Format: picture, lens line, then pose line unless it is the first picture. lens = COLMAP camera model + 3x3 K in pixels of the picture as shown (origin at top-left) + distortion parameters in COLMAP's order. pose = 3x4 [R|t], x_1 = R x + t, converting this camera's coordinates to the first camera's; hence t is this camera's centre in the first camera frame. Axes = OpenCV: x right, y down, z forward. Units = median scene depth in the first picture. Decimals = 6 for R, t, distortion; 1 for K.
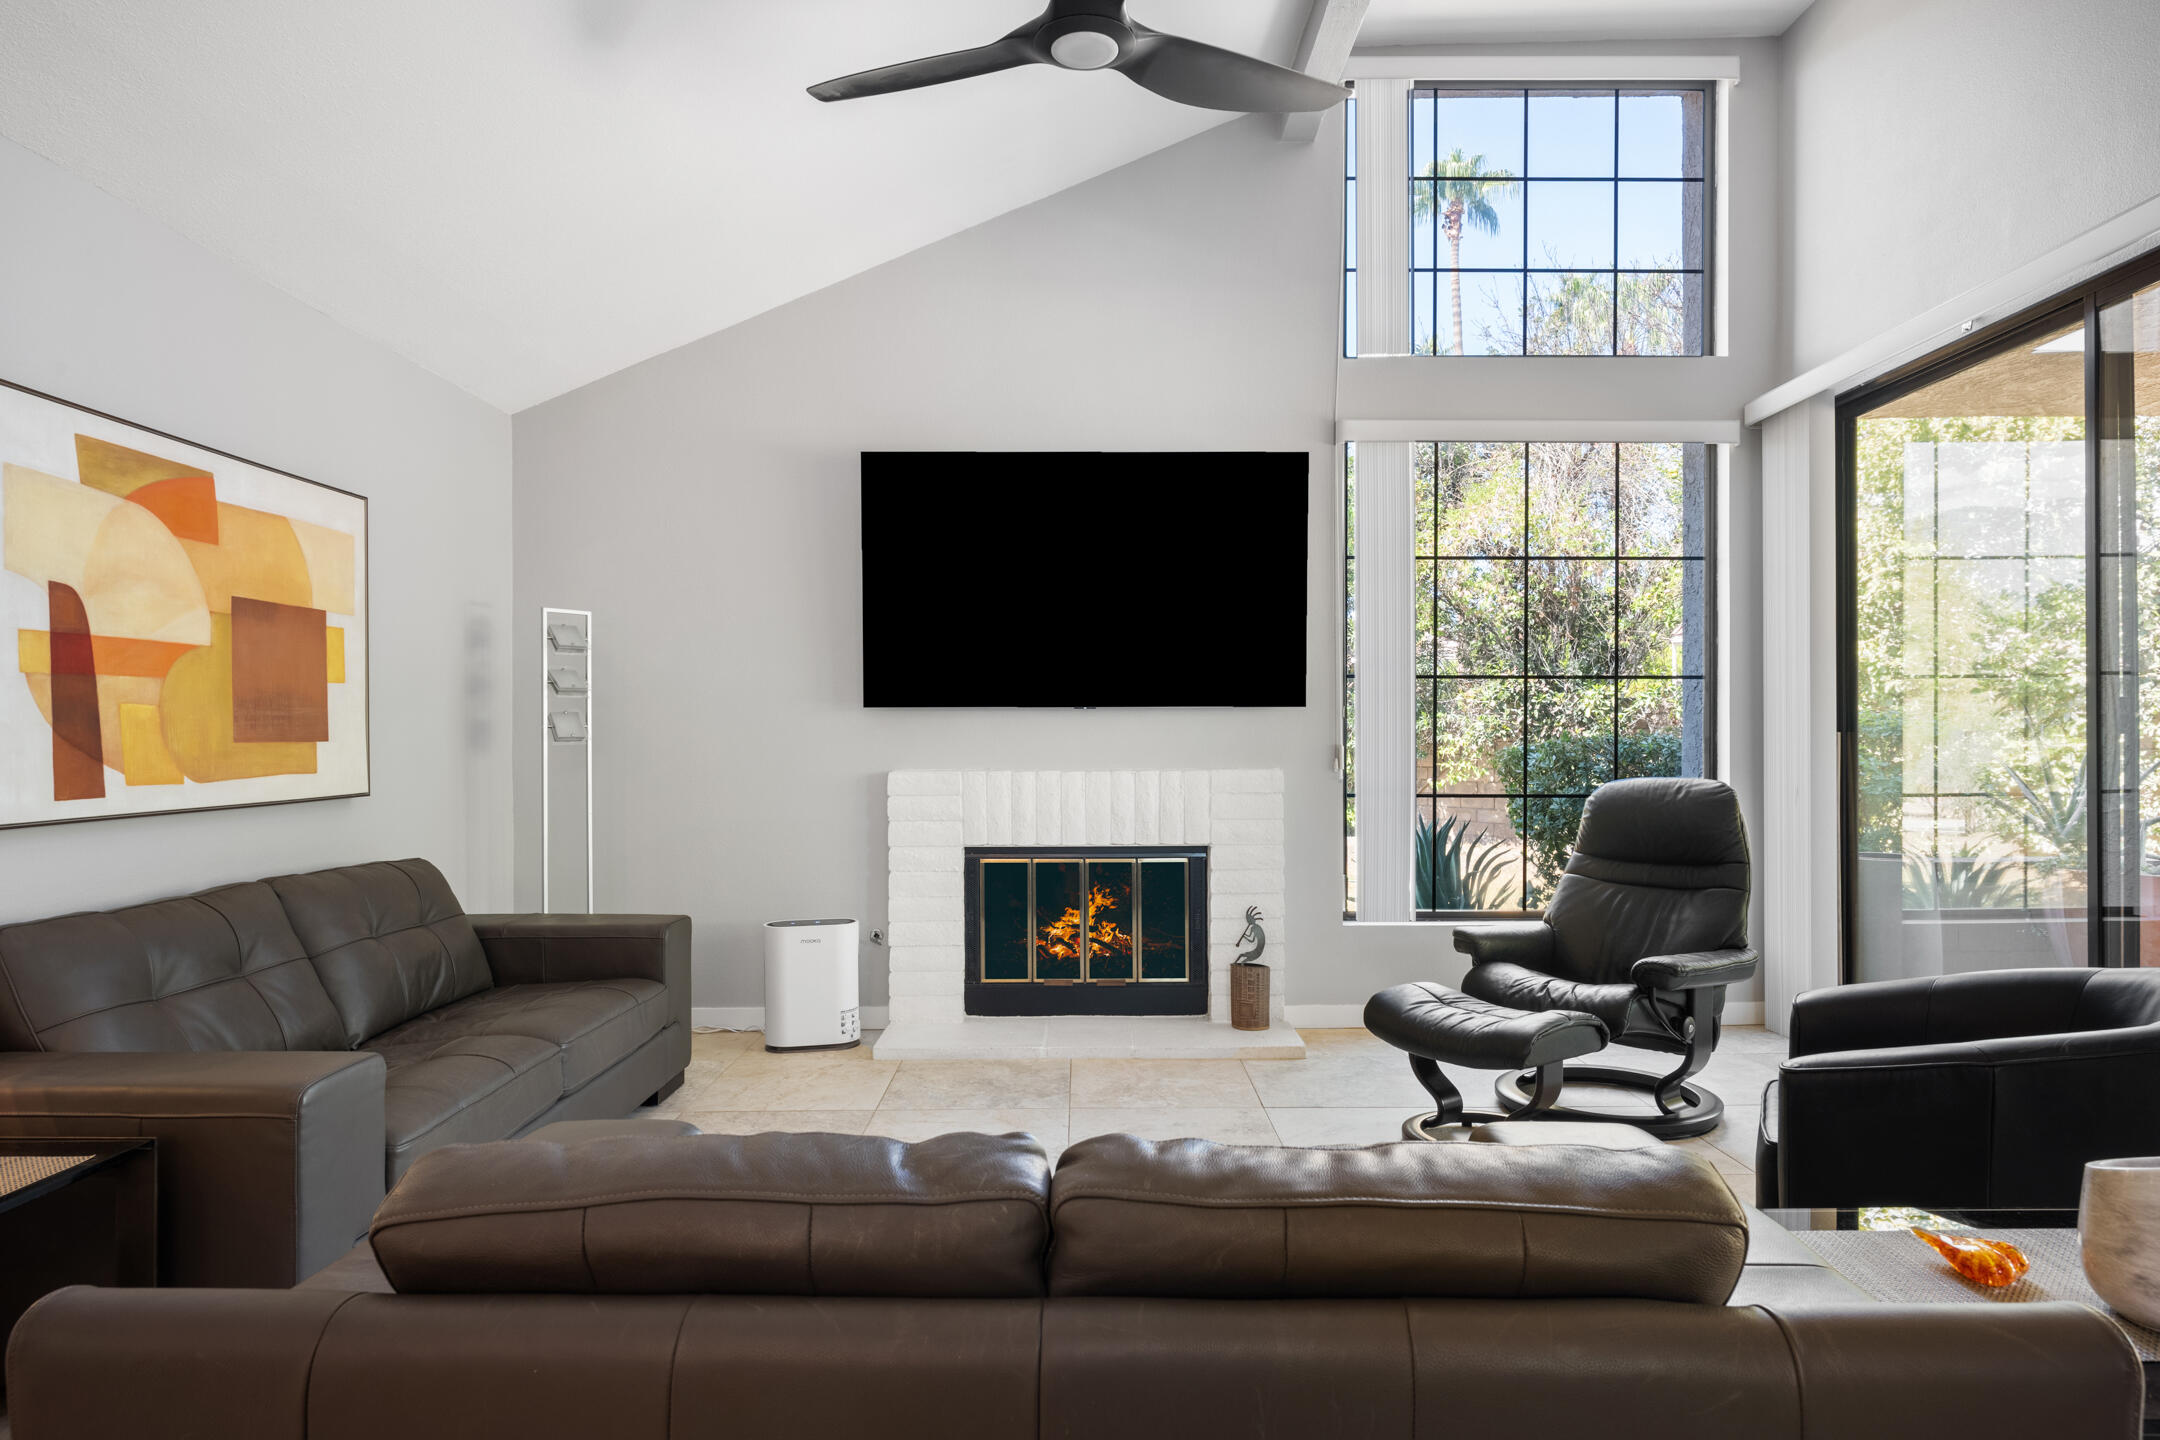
lens RADIAL K [[1241.7, 0, 1071.4], [0, 1241.7, 736.8], [0, 0, 1]] dist [-0.006858, -0.002388]
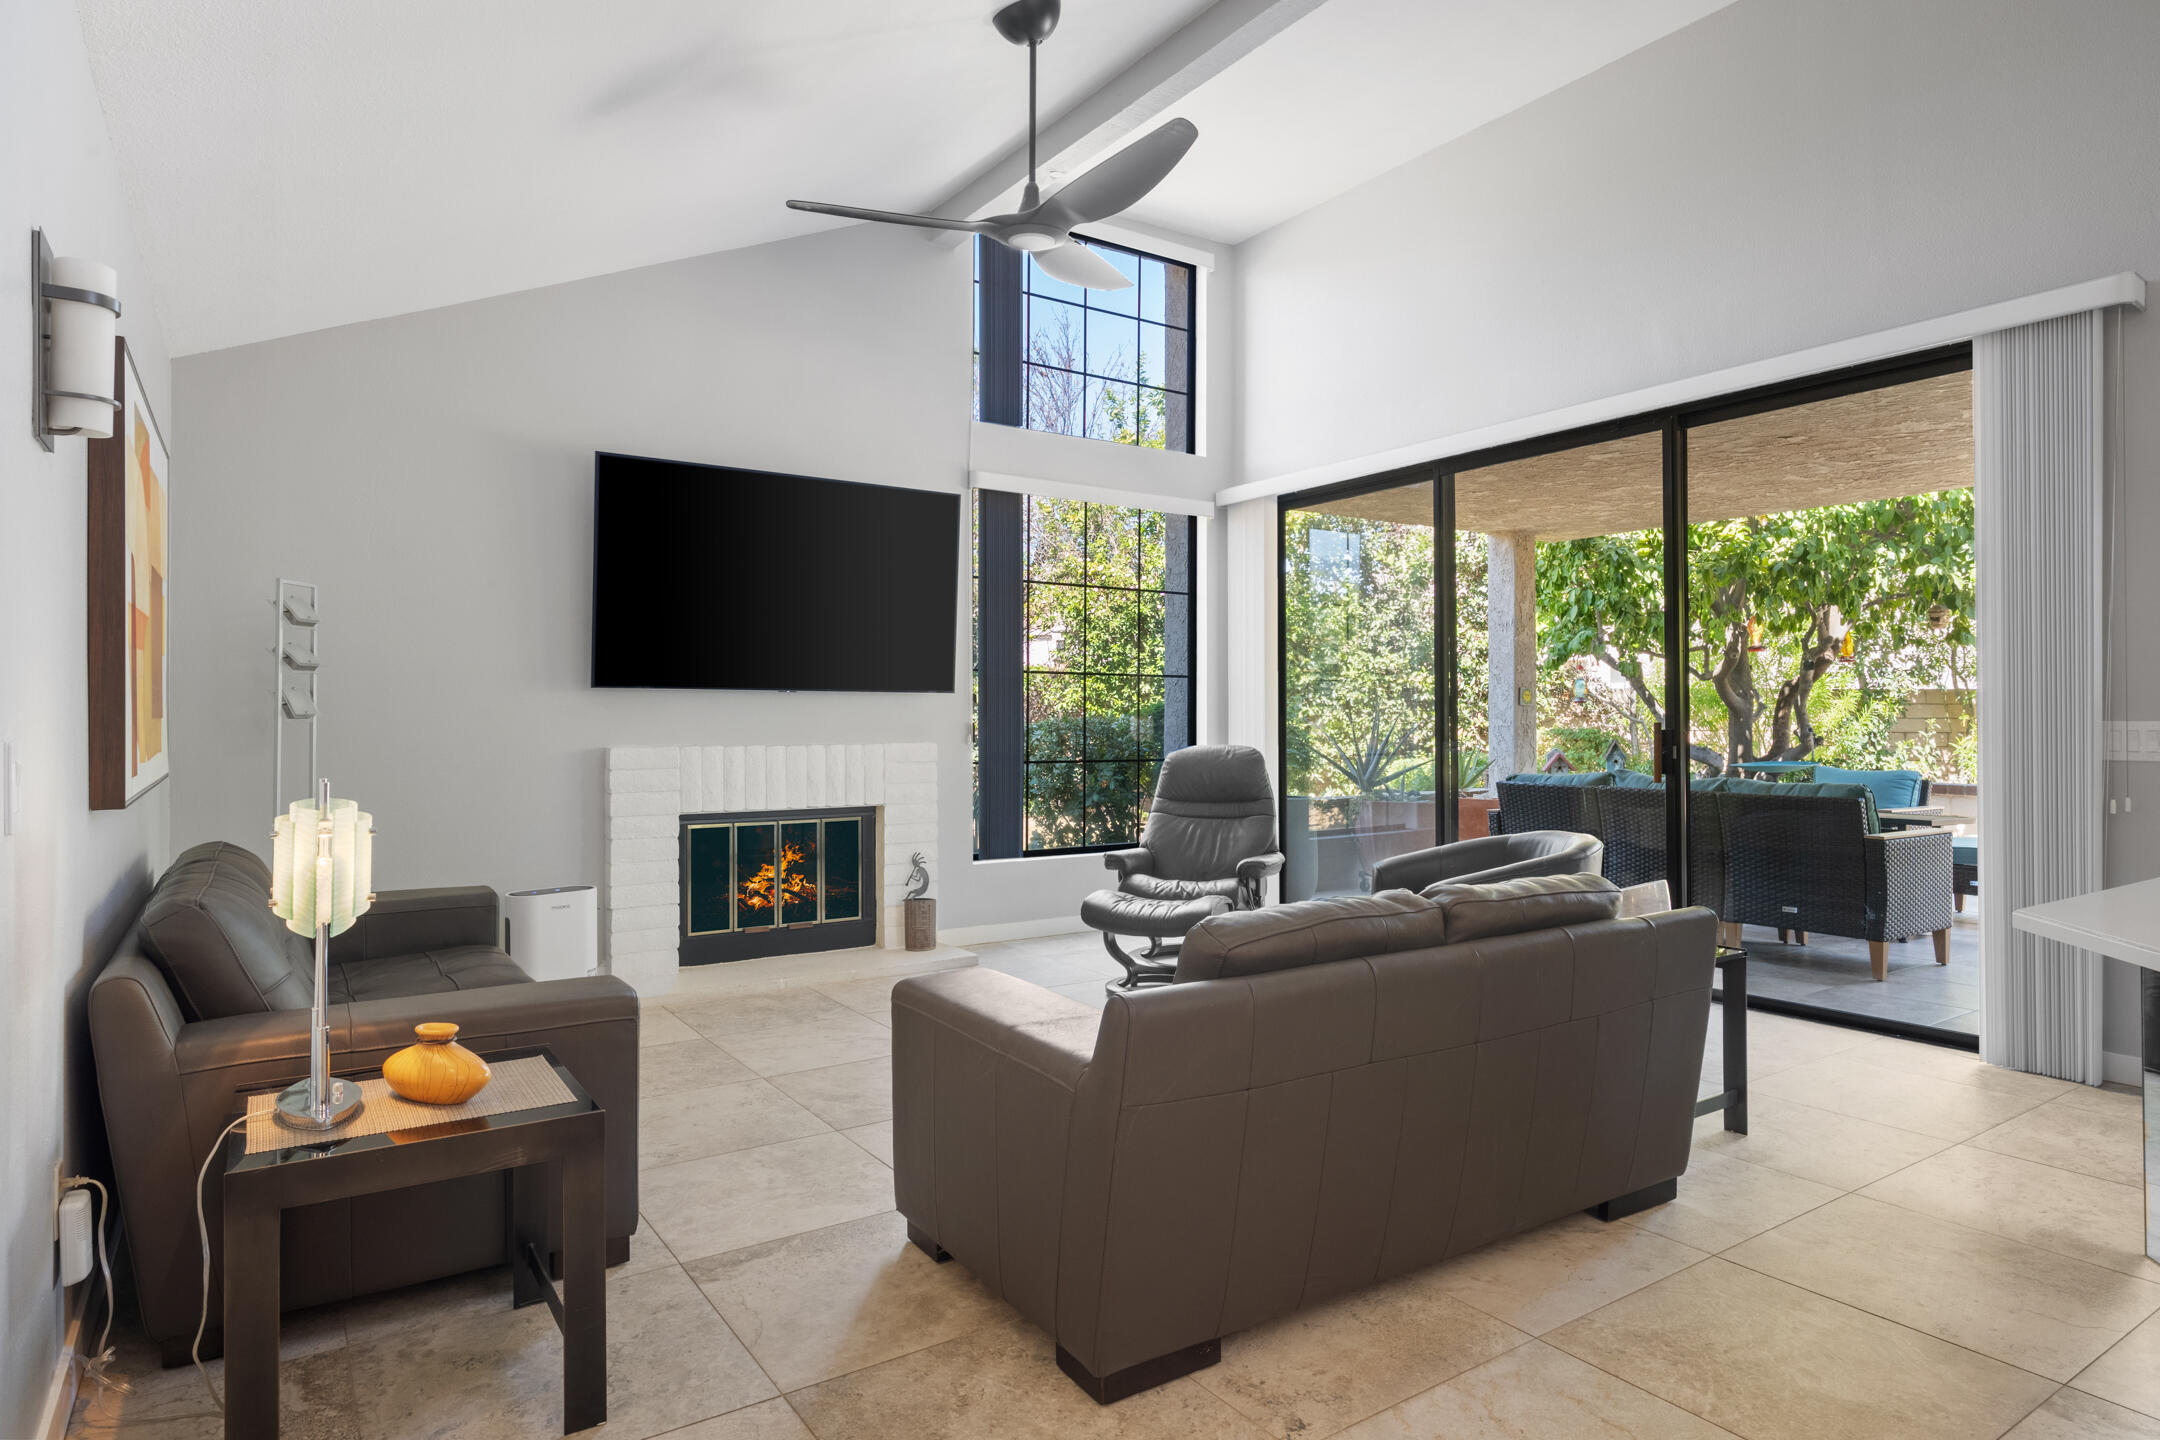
lens RADIAL K [[1220.8, 0, 1080.0], [0, 1220.8, 720.0], [0, 0, 1]] dist [-0.001859, -0.000085]
pose [[0.831210, 0.003147, 0.555949, -0.394813], [-0.001422, 0.999993, -0.003535, 0.006881], [-0.555956, 0.002147, 0.831209, -0.111237]]
